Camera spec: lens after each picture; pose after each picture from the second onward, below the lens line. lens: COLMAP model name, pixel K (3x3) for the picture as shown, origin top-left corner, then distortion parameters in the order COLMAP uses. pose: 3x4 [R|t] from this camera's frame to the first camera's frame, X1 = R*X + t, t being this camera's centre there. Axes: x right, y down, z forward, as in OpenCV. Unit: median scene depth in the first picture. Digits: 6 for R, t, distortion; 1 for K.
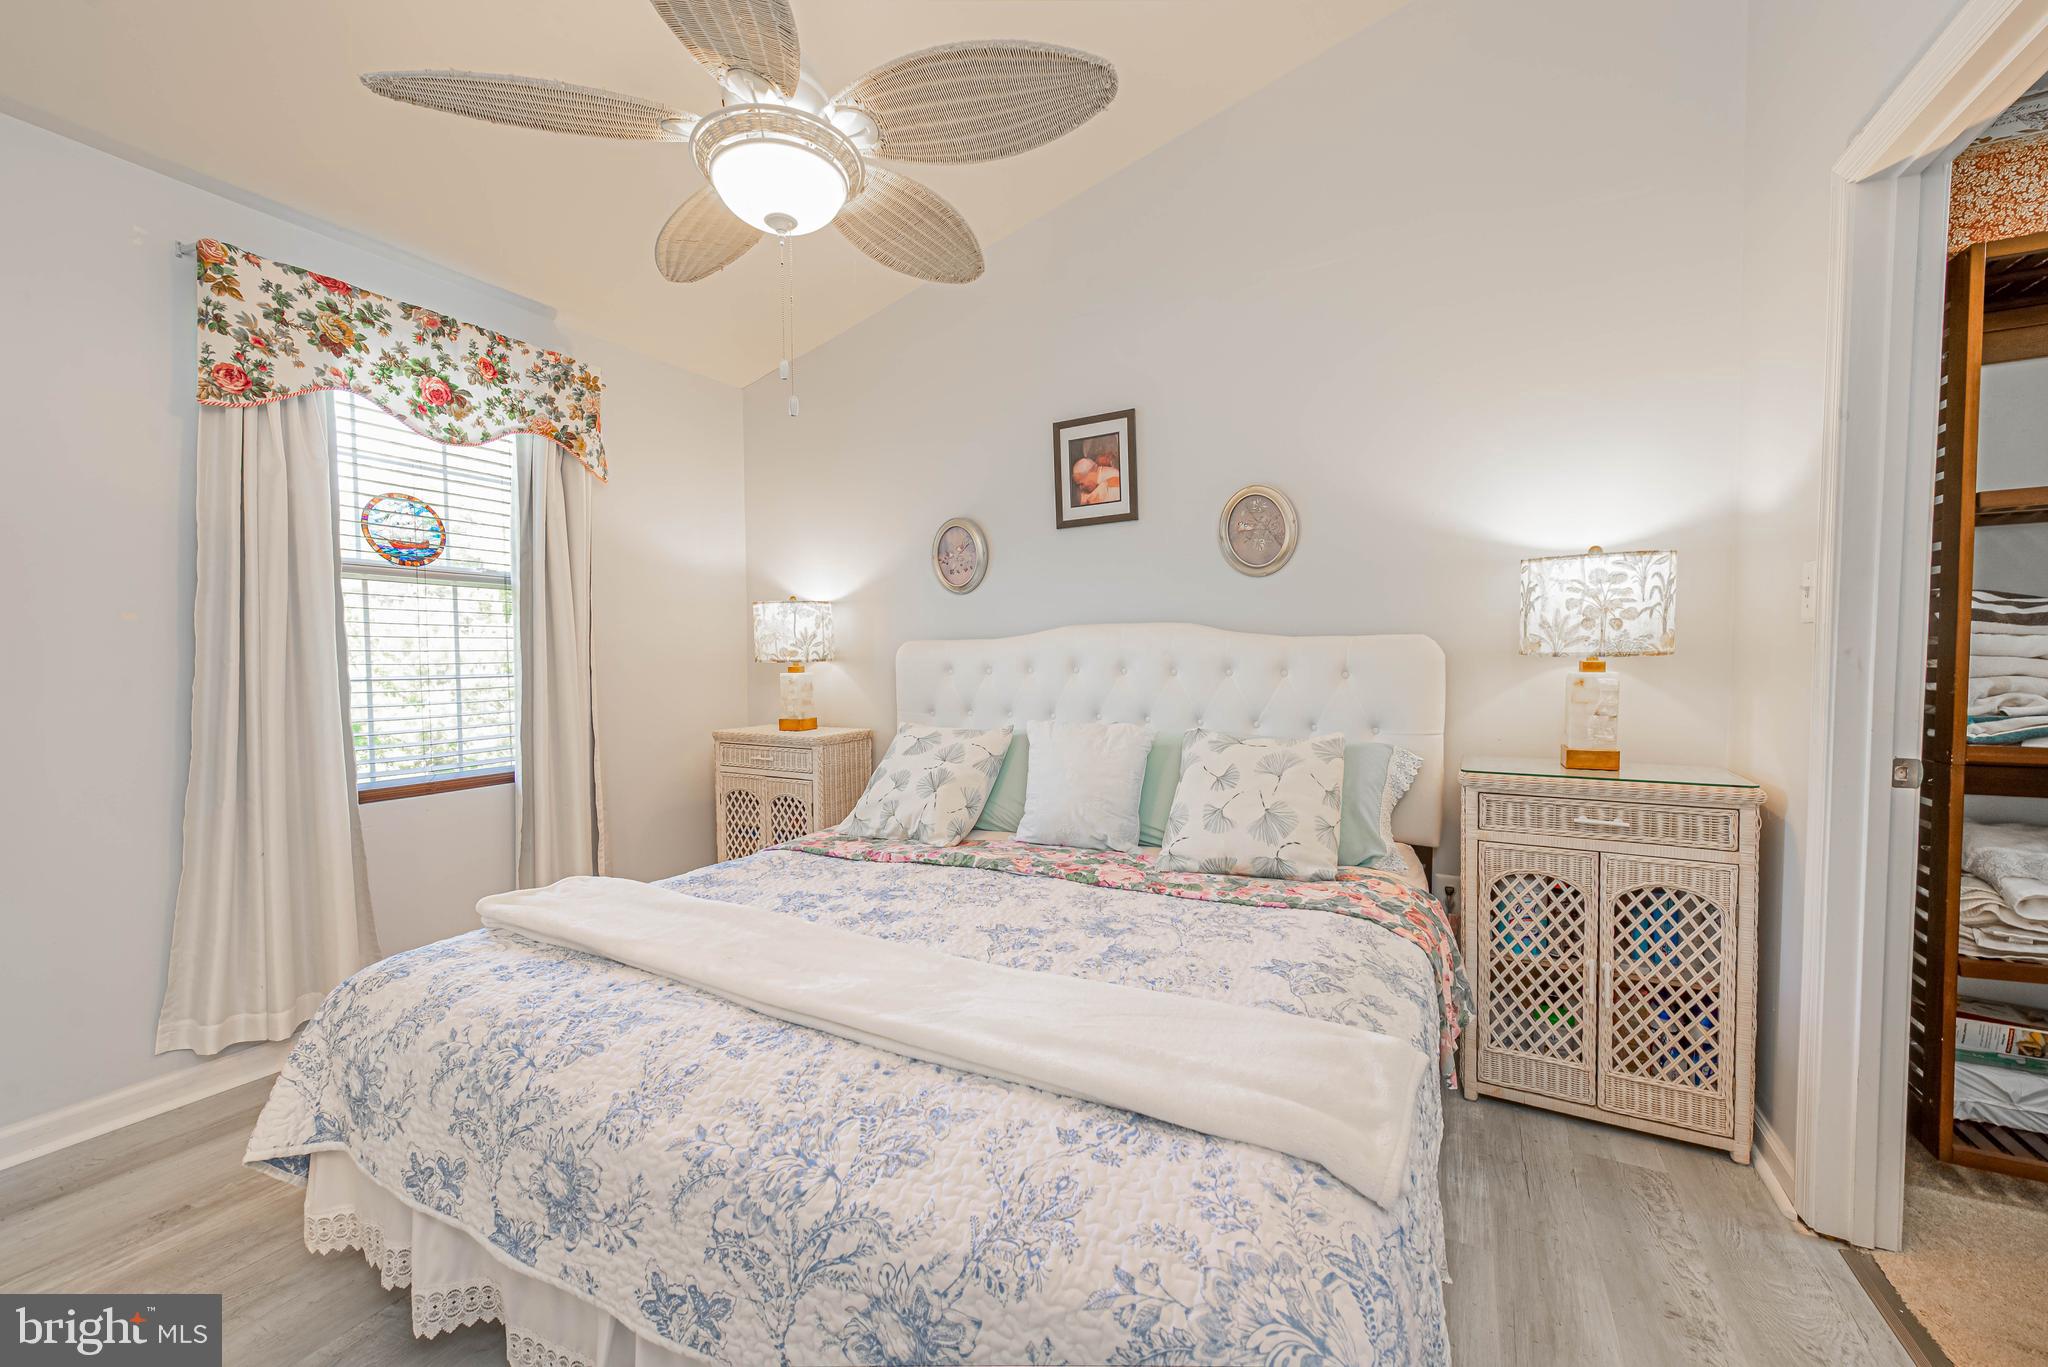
lens RADIAL K [[797.0, 0, 1011.3], [0, 797.0, 688.9], [0, 0, 1]] dist [0.001007, -0.000151]
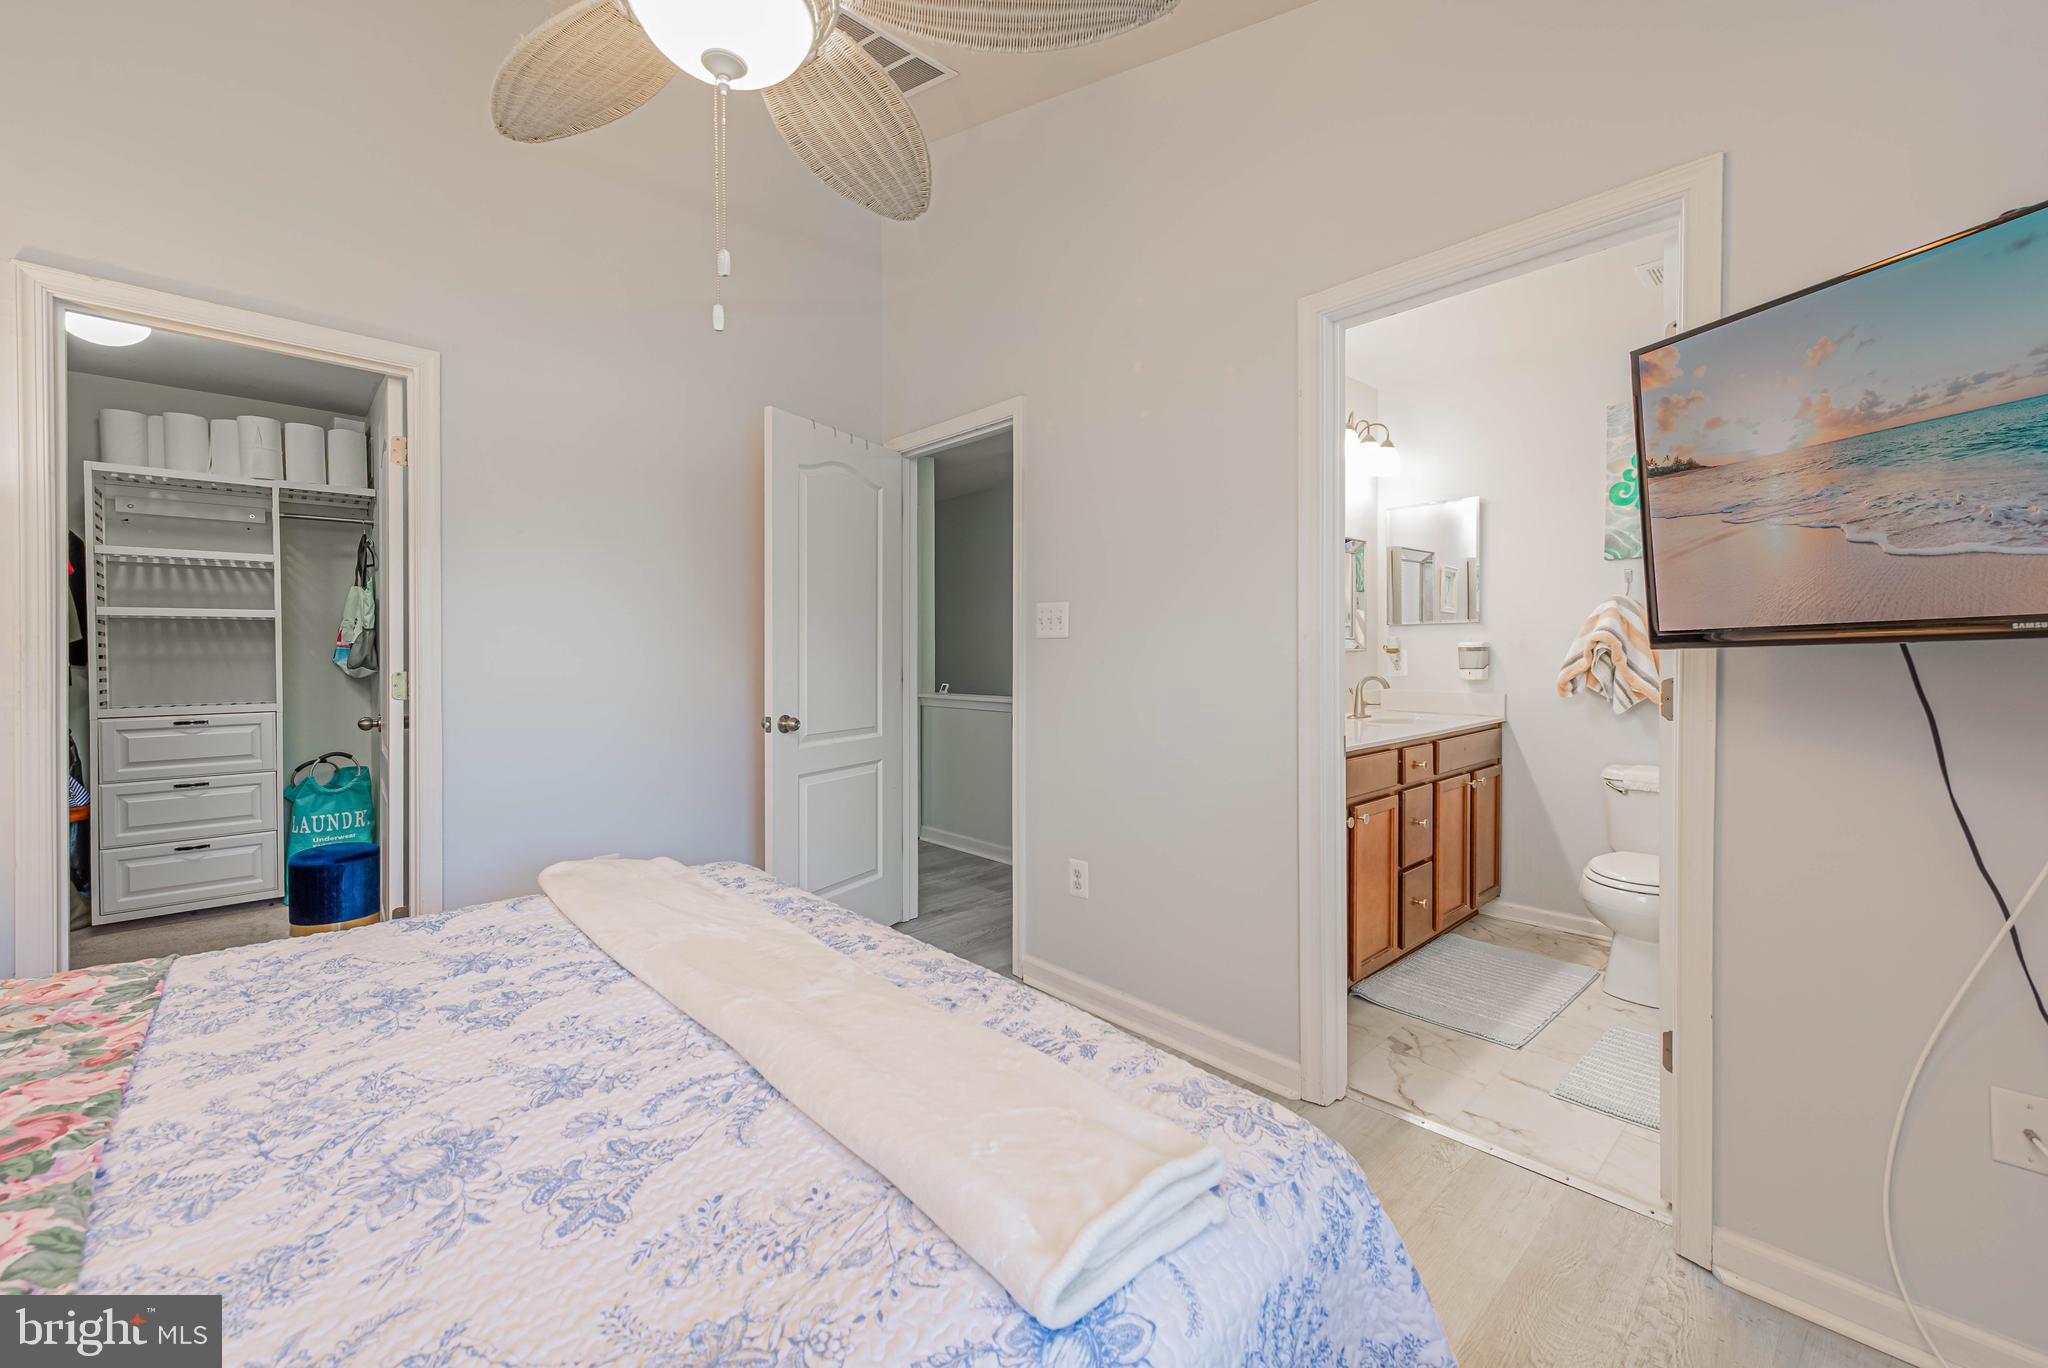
lens RADIAL K [[807.9, 0, 999.4], [0, 807.9, 664.5], [0, 0, 1]] dist [-0.002215, -0.000340]
pose [[-0.941765, 0.003618, 0.336251, -0.490145], [0.018299, 0.999012, 0.040502, -0.037766], [-0.335772, 0.044296, -0.940901, 1.038031]]
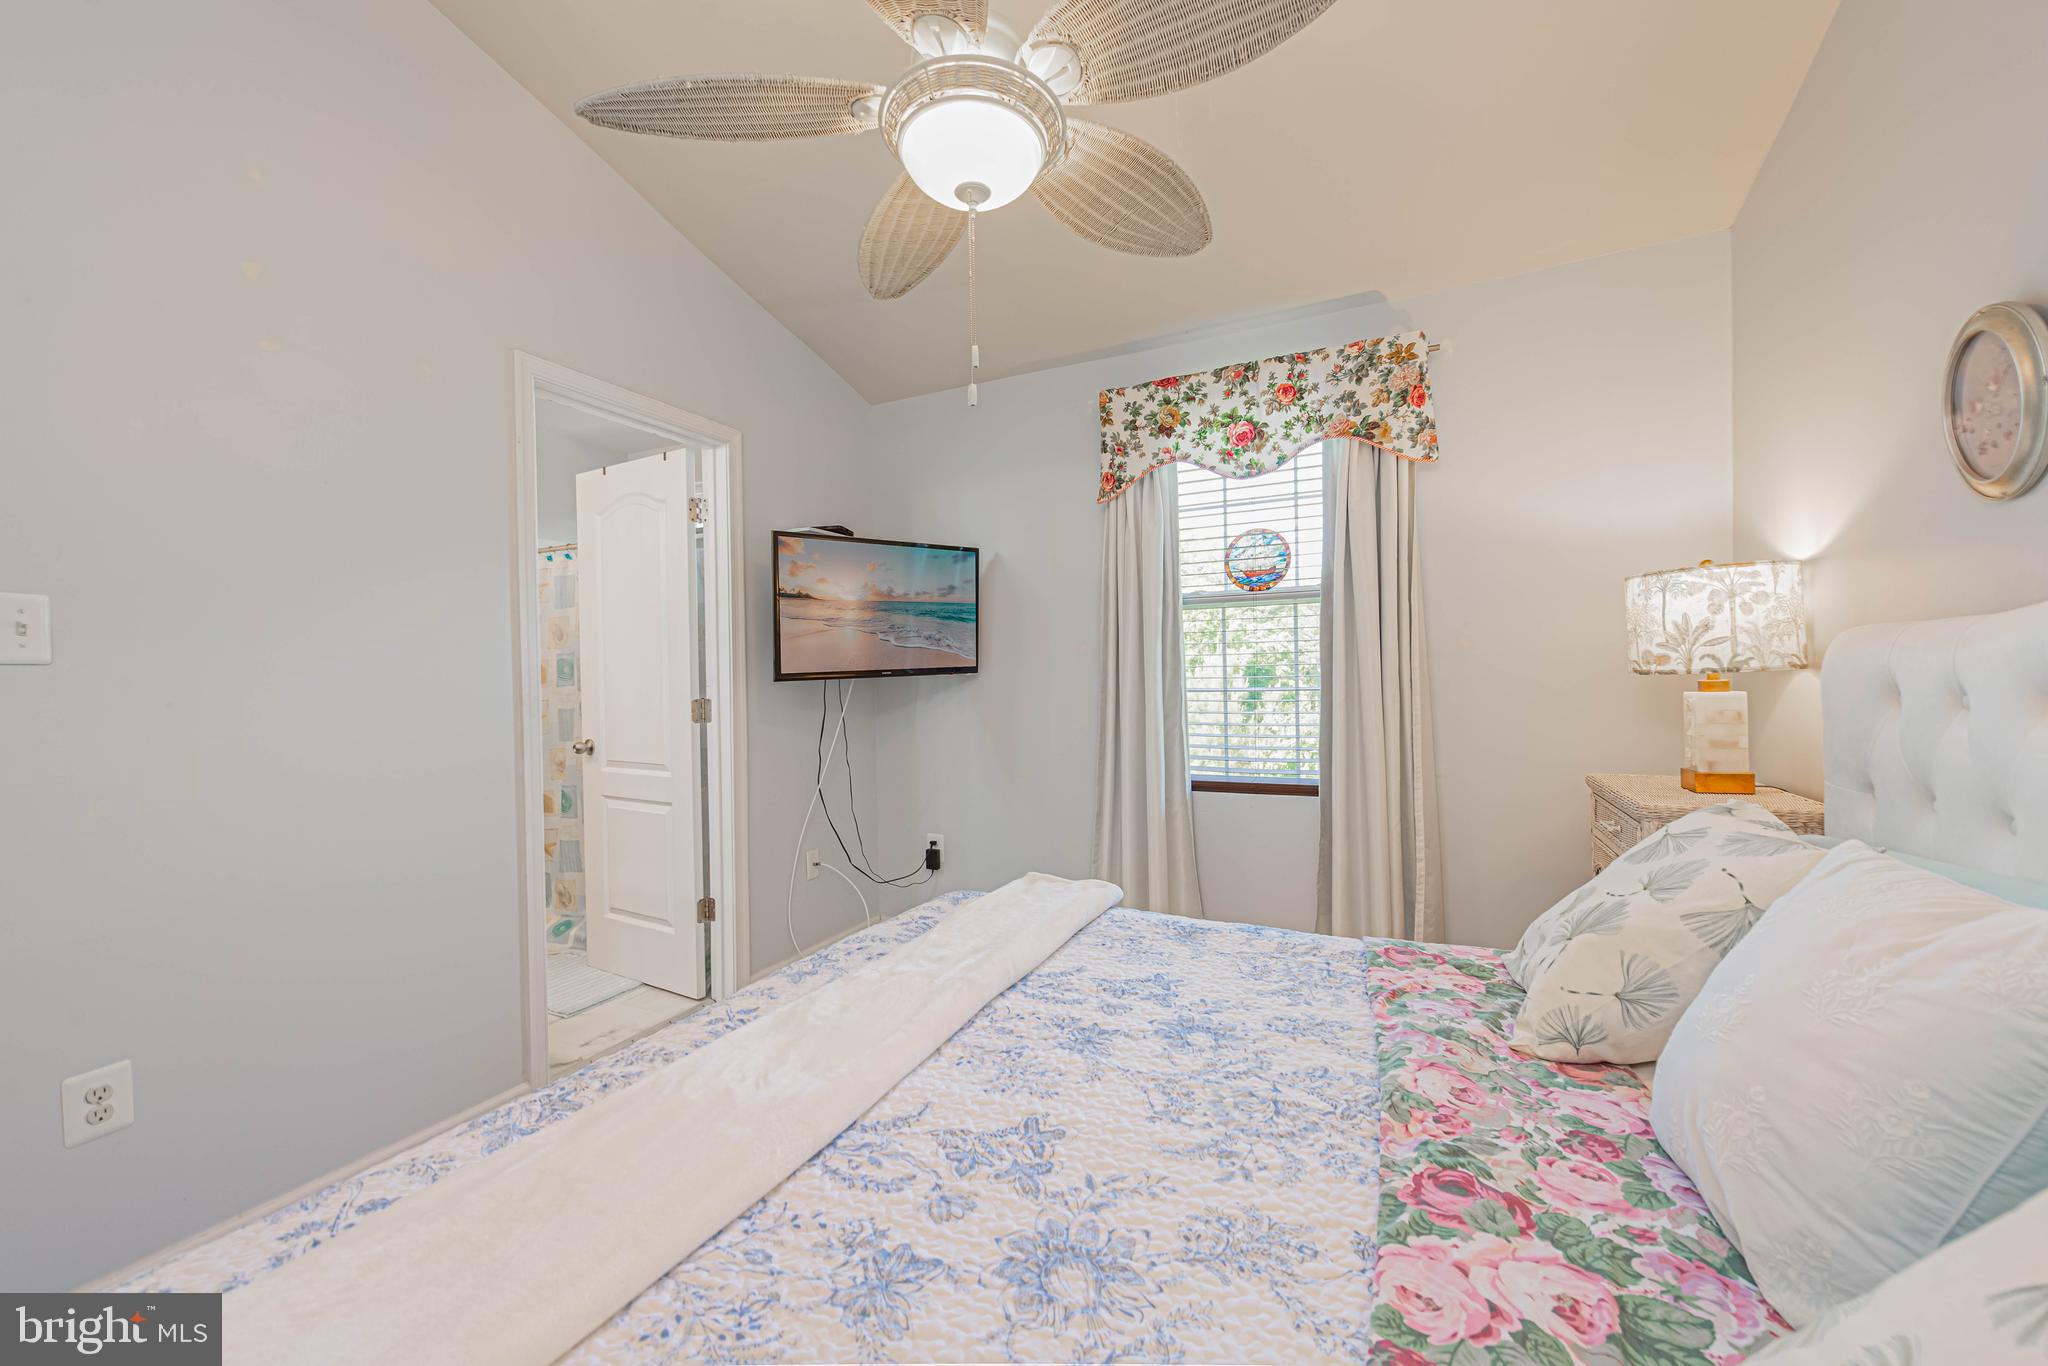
lens RADIAL K [[797.0, 0, 1011.3], [0, 797.0, 688.4], [0, 0, 1]] dist [0.001007, -0.000151]
pose [[0.046954, 0.018099, -0.998733, 0.389078], [-0.021744, 0.999617, 0.017093, -0.029087], [0.998660, 0.020914, 0.047330, 0.637149]]
